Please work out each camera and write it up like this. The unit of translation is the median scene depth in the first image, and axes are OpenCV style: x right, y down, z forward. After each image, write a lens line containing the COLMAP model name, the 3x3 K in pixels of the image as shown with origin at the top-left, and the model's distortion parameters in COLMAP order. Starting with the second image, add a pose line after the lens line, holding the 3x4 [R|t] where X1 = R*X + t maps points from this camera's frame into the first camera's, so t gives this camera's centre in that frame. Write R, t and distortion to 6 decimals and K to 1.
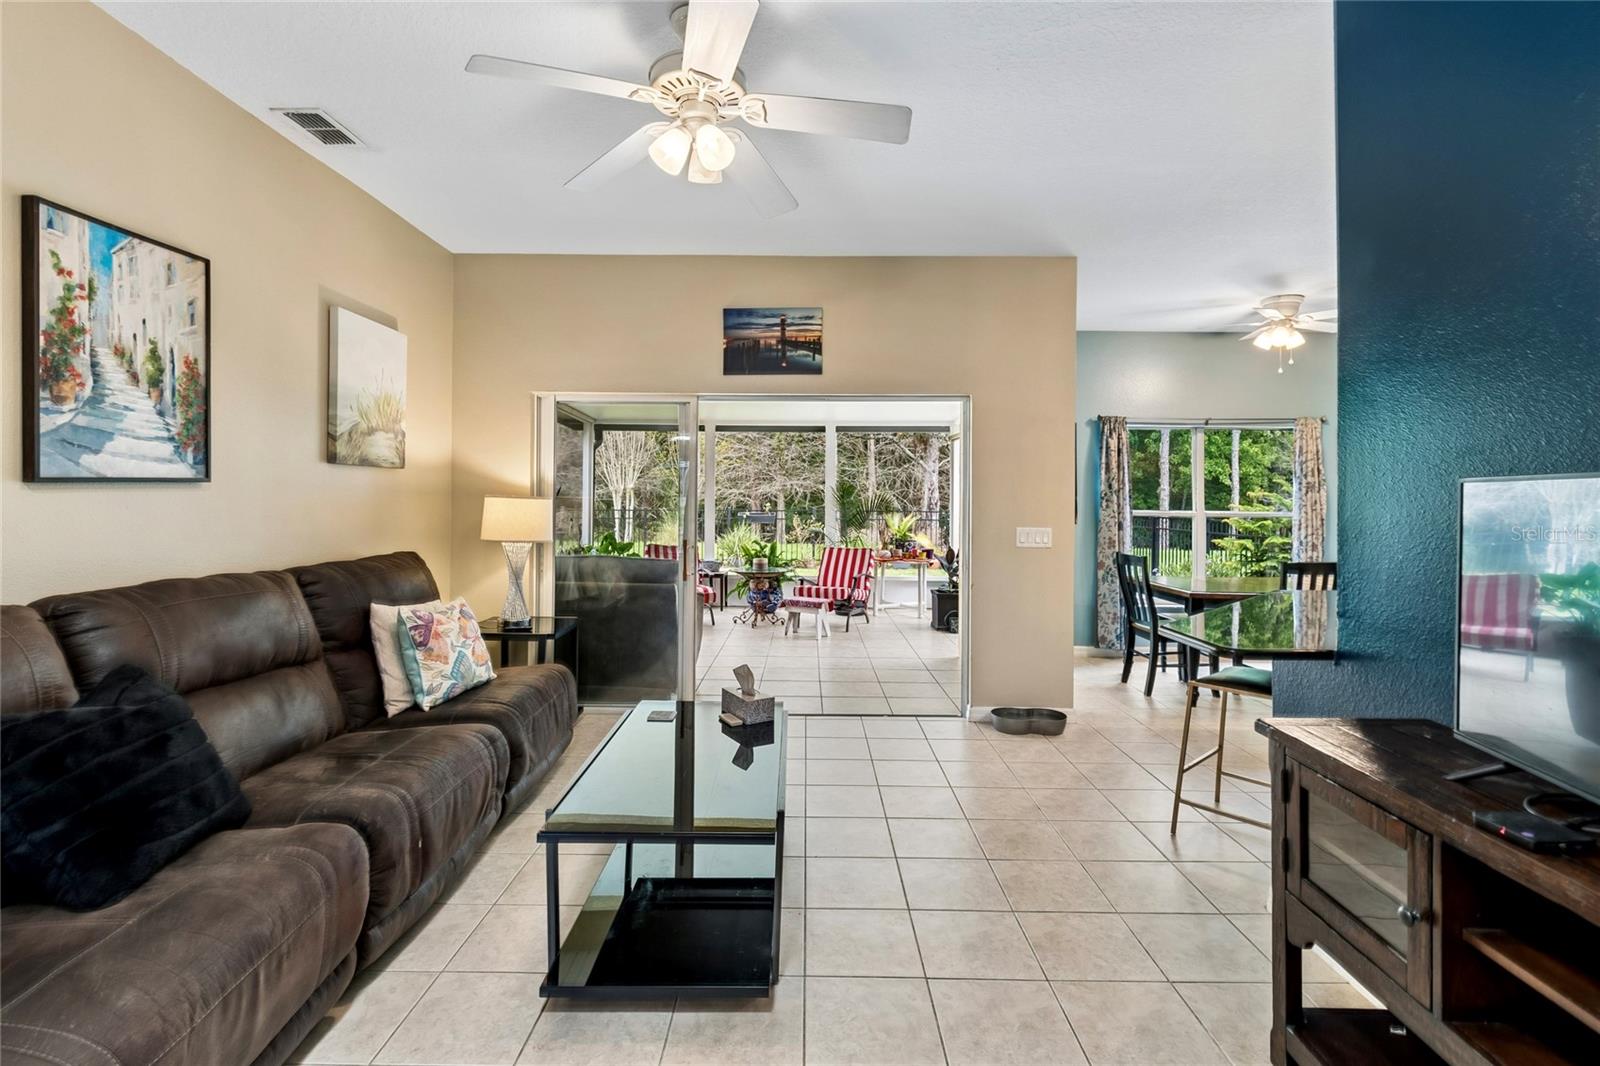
lens RADIAL K [[715.1, 0, 810.0], [0, 715.1, 500.6], [0, 0, 1]] dist [0.008177, 0.000142]
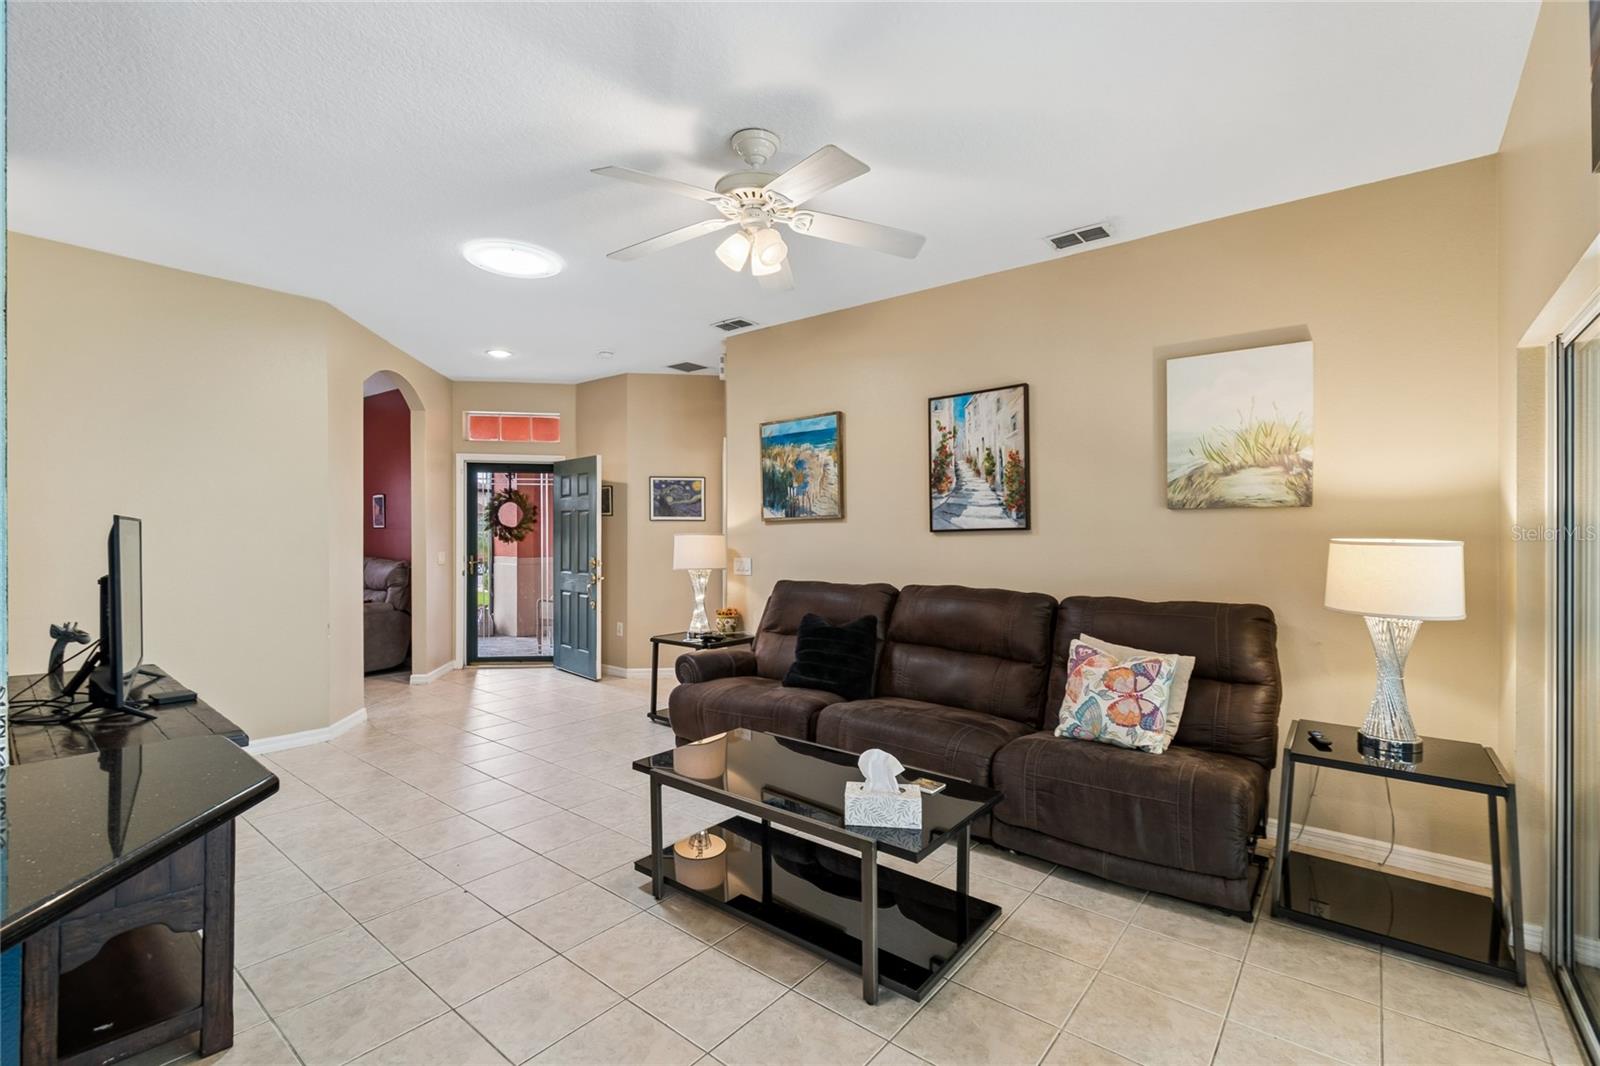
lens RADIAL K [[715.1, 0, 801.9], [0, 715.1, 533.8], [0, 0, 1]] dist [0.008177, 0.000142]
pose [[-0.602757, -0.004933, -0.797909, 0.702538], [-0.005628, 0.999982, -0.001931, -0.013377], [0.797905, 0.003327, -0.602774, 1.659111]]
